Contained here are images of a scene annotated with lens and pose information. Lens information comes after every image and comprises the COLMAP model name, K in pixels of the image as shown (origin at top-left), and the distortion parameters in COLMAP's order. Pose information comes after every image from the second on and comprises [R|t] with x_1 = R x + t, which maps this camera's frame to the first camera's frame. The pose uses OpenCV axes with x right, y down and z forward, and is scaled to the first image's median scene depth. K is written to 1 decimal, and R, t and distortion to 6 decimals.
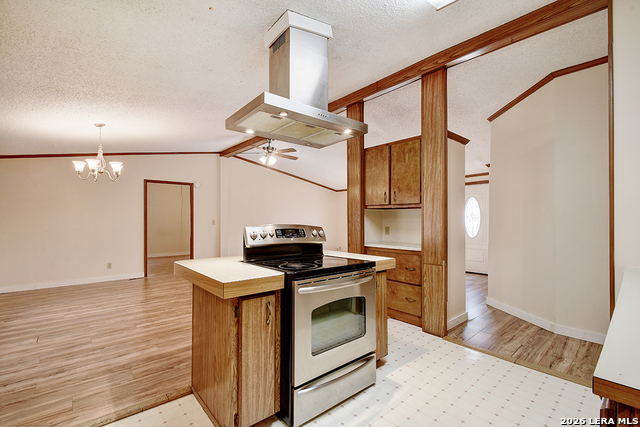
lens RADIAL K [[290.9, 0, 319.1], [0, 290.9, 215.7], [0, 0, 1]] dist [0.013181, -0.013478]
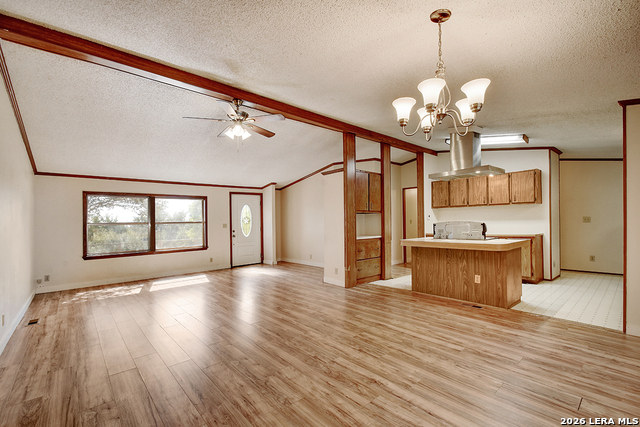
lens RADIAL K [[290.9, 0, 308.7], [0, 290.9, 219.9], [0, 0, 1]] dist [0.013181, -0.013478]
pose [[-0.015837, 0.005248, 0.999861, -1.754807], [-0.004229, 0.999977, -0.005316, 0.028340], [-0.999866, -0.004312, -0.015815, 1.765581]]
